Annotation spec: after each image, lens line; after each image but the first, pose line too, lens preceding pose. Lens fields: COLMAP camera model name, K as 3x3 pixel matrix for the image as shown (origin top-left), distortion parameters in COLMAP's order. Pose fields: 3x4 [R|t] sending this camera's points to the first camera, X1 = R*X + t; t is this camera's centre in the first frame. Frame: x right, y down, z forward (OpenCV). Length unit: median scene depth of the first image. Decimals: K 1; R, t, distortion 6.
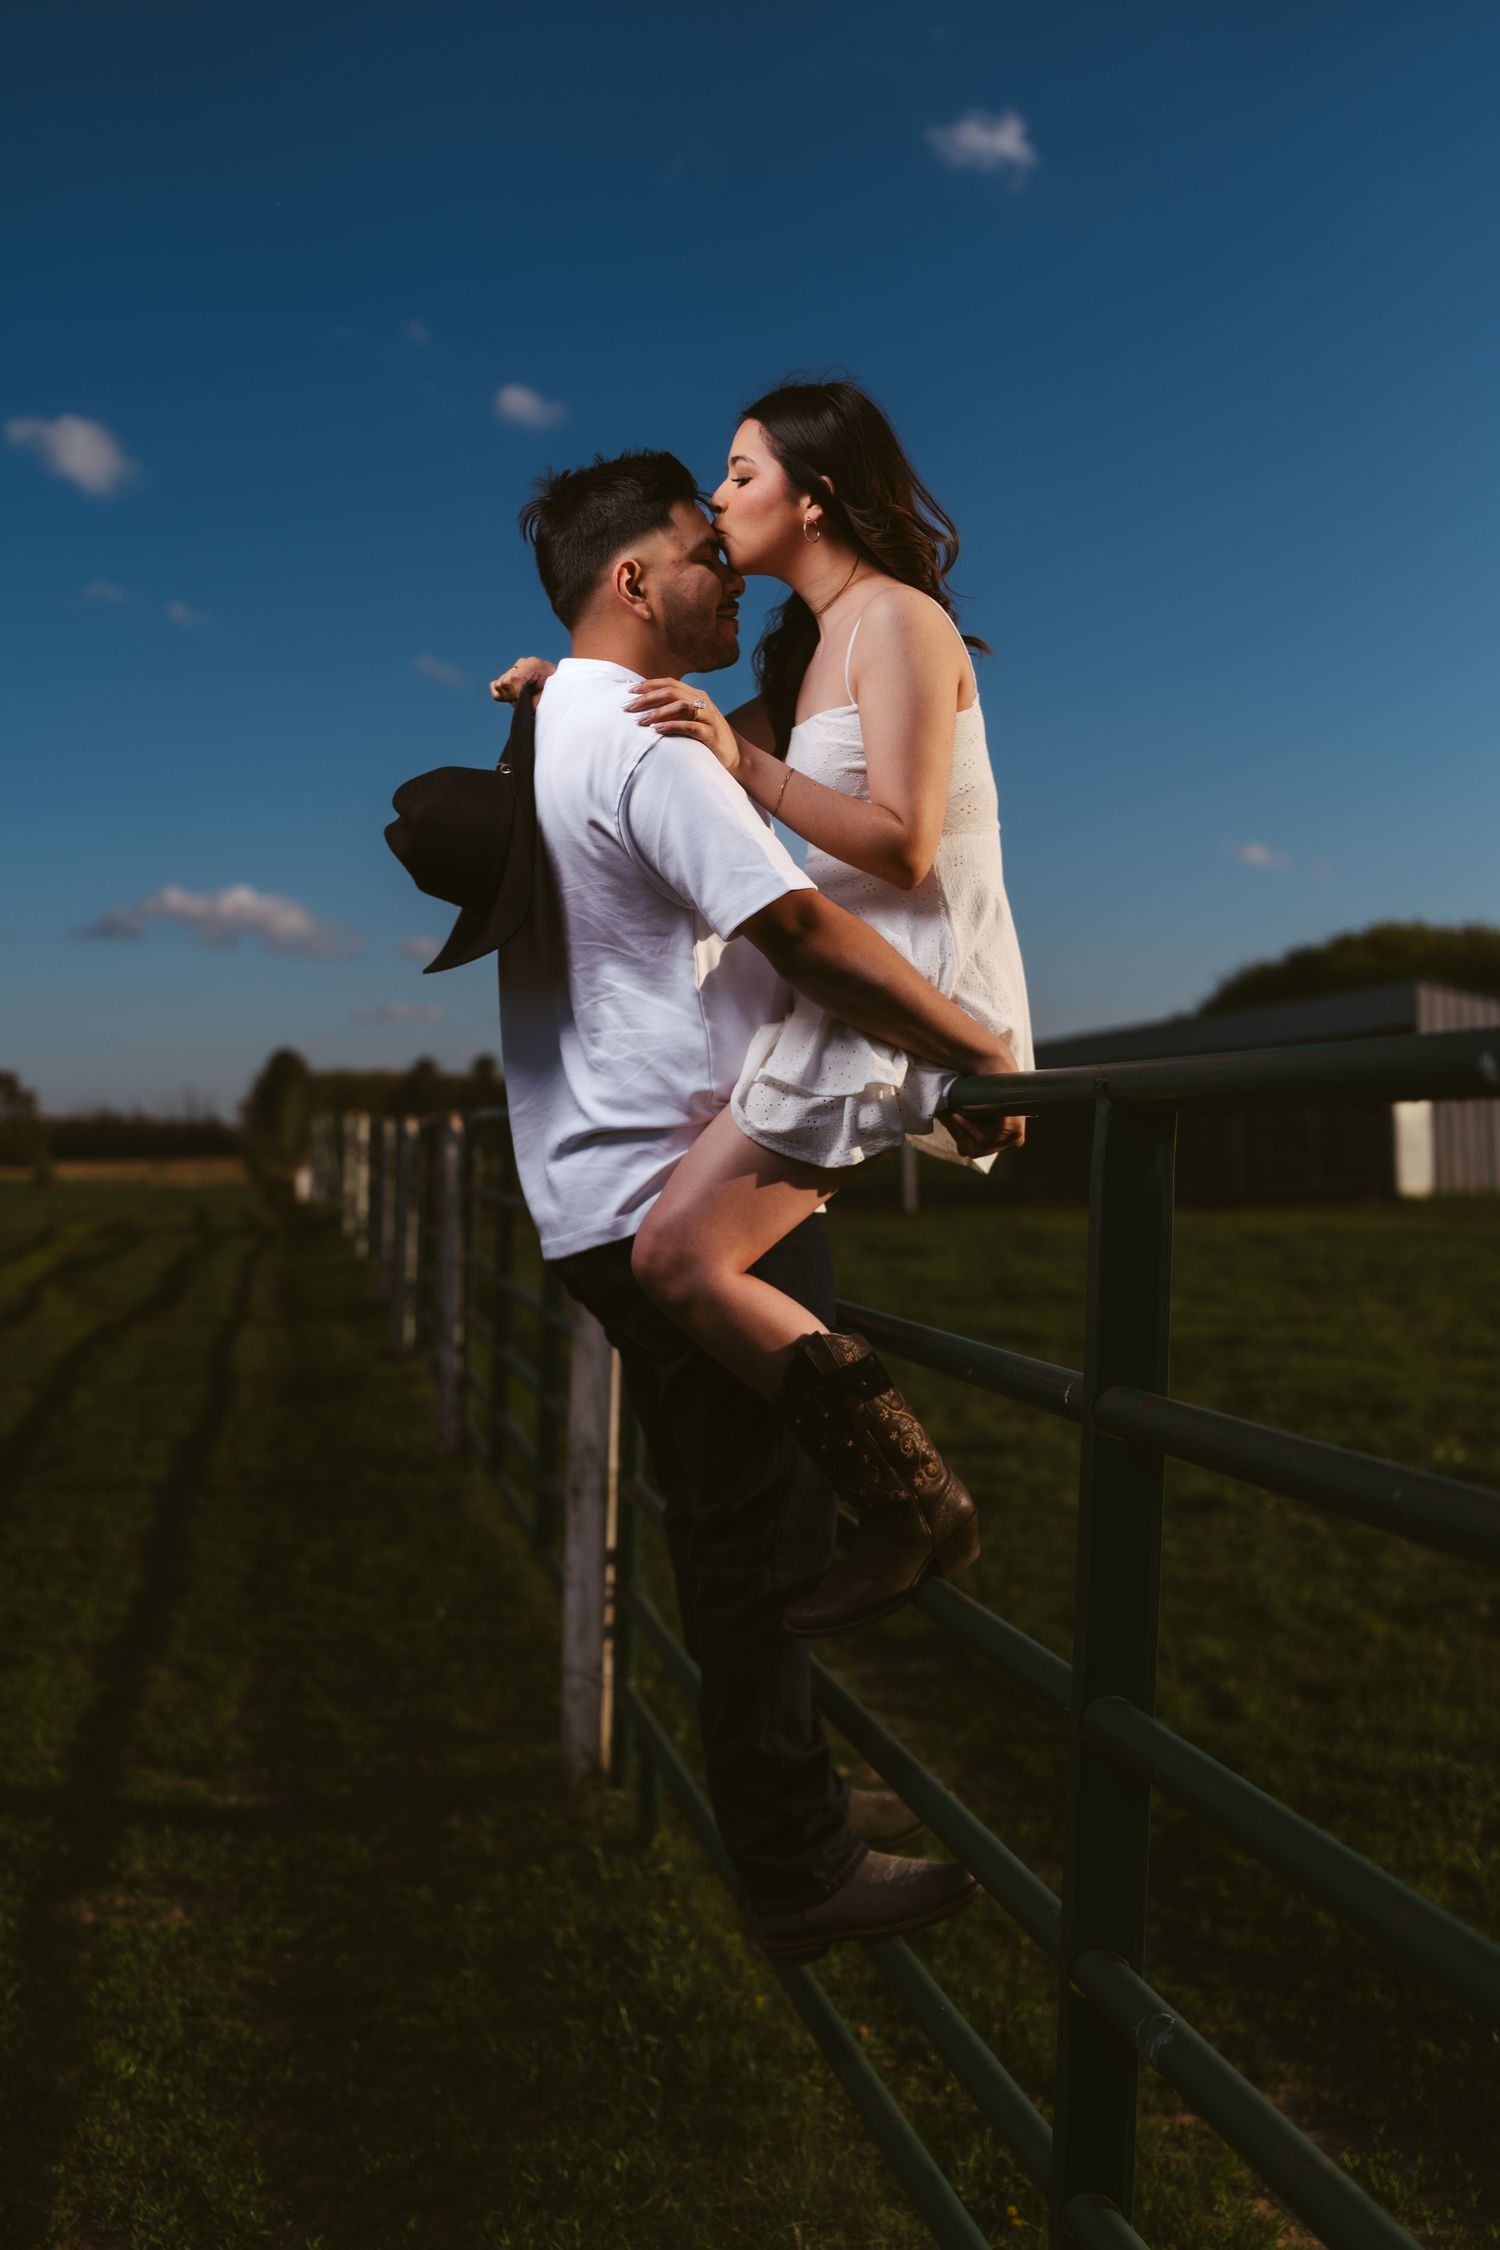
lens RADIAL K [[2102.3, 0, 750.4], [0, 2102.3, 1175.7], [0, 0, 1]] dist [-0.035477, 0.000000]
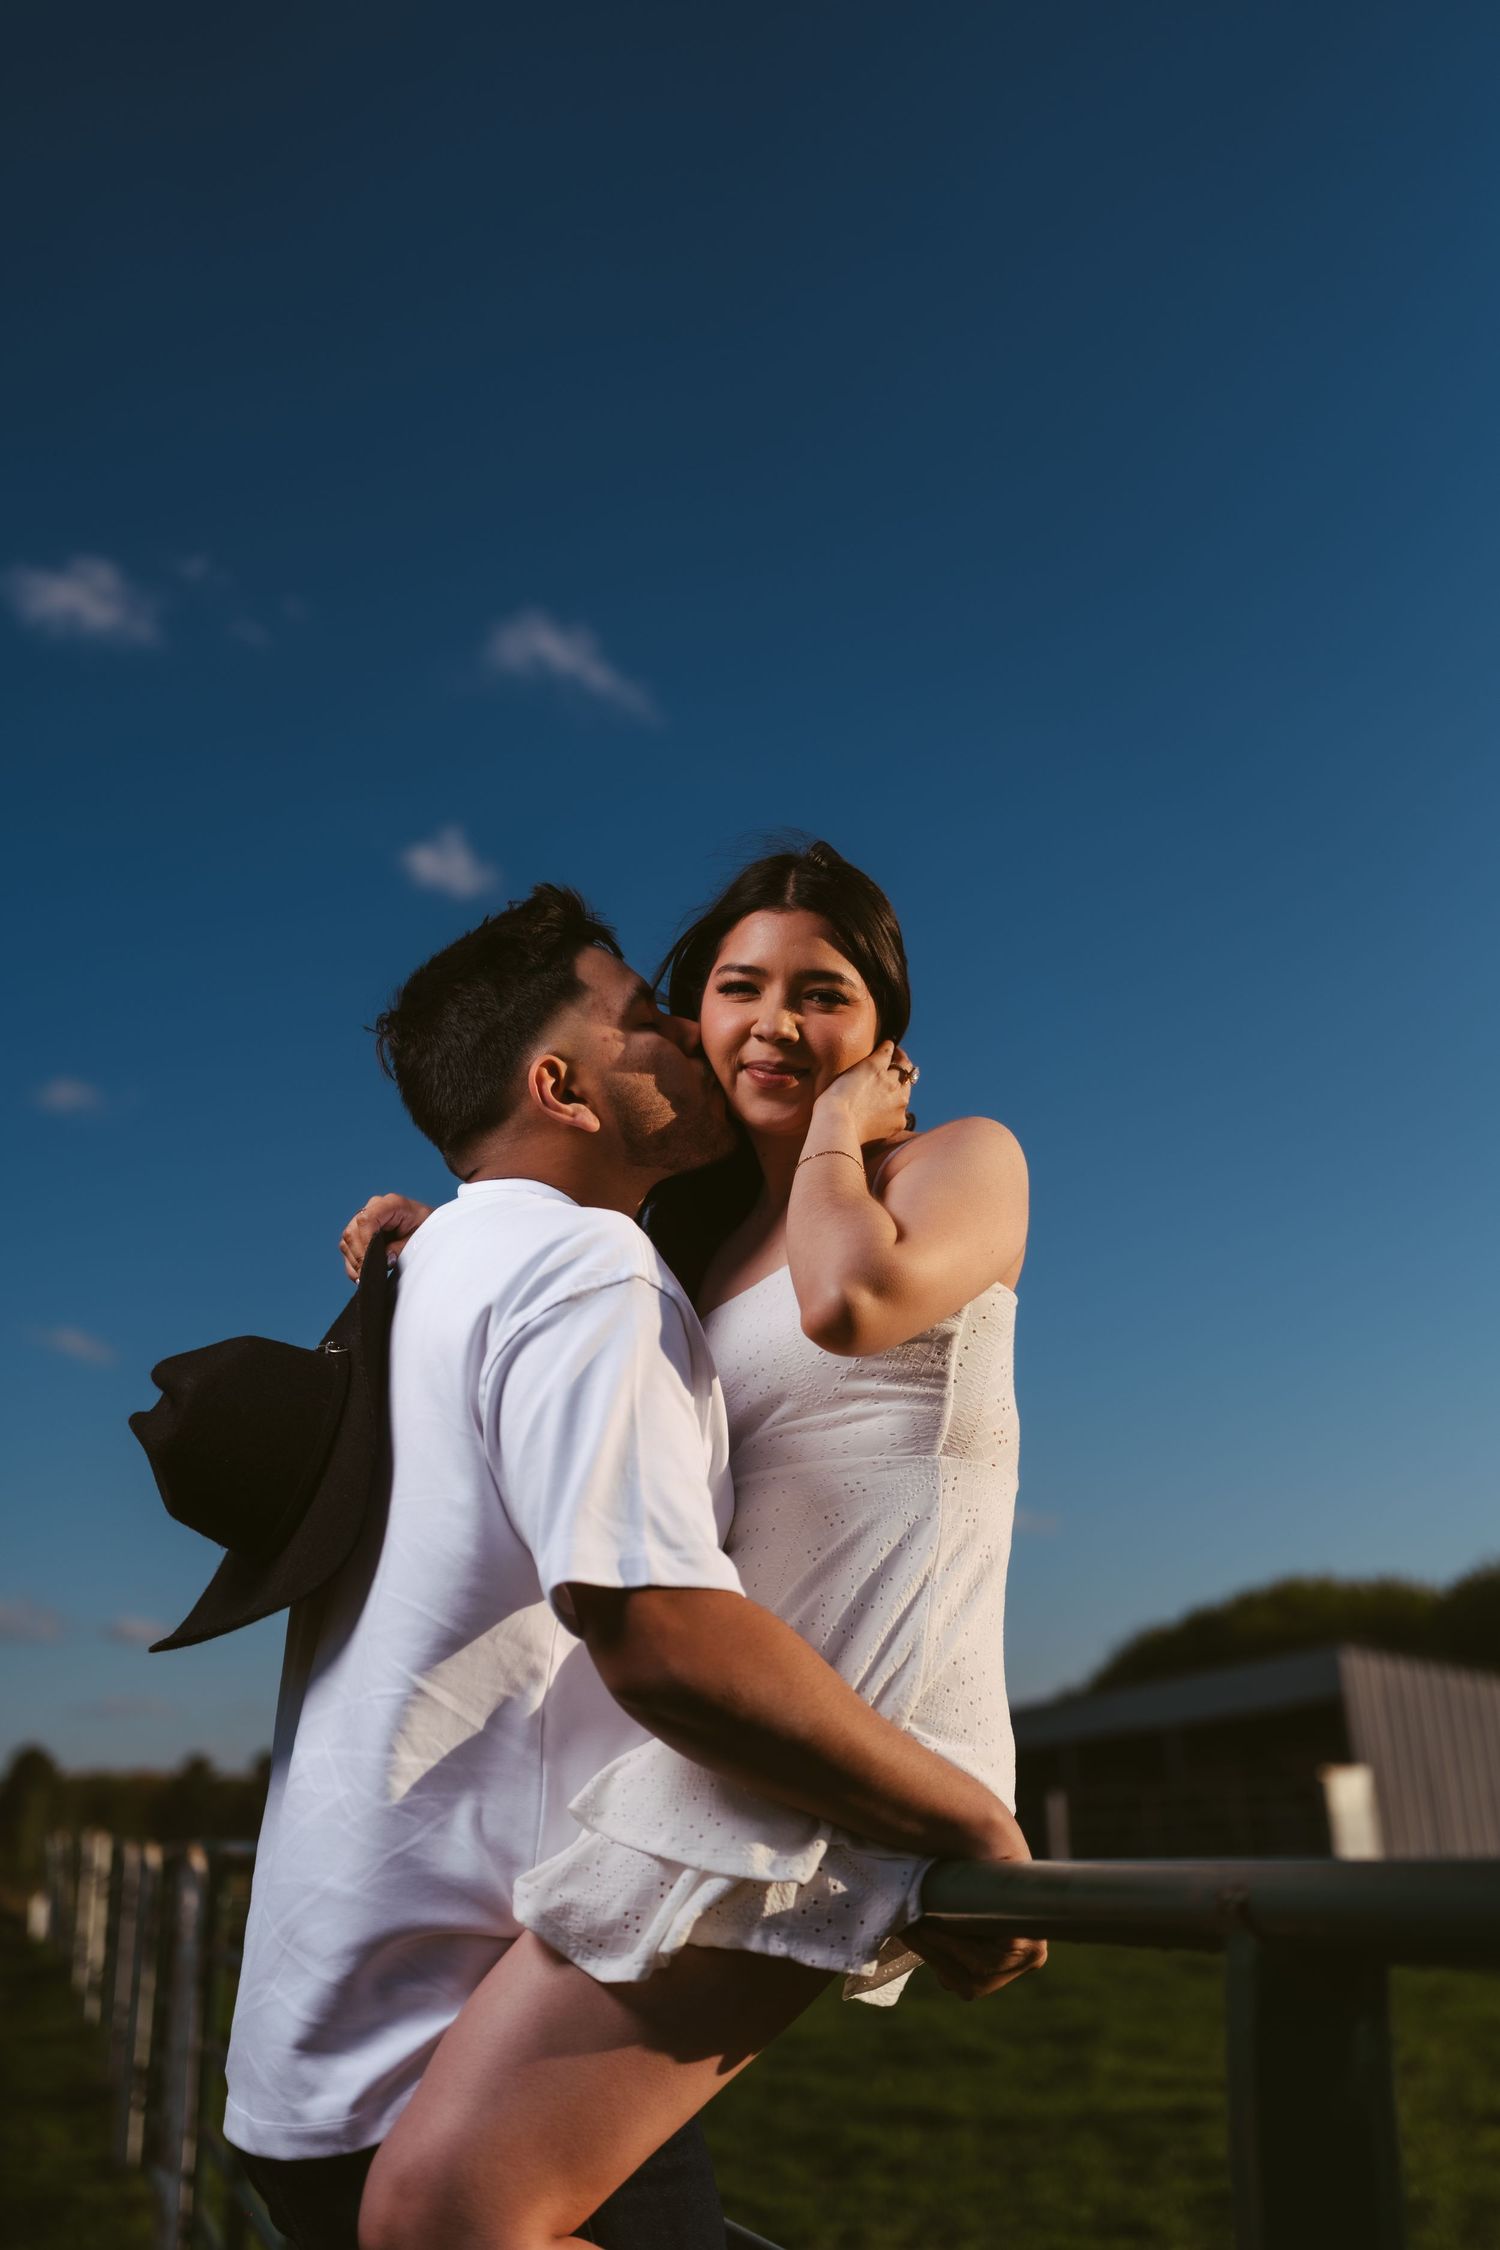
lens RADIAL K [[2375.2, 0, 754.9], [0, 2375.2, 1153.7], [0, 0, 1]] dist [-0.022345, 0.000000]
pose [[0.997243, -0.002243, 0.074175, 0.000379], [0.024153, 0.954926, -0.295858, -0.014657], [-0.070169, 0.296834, 0.952348, 0.110888]]
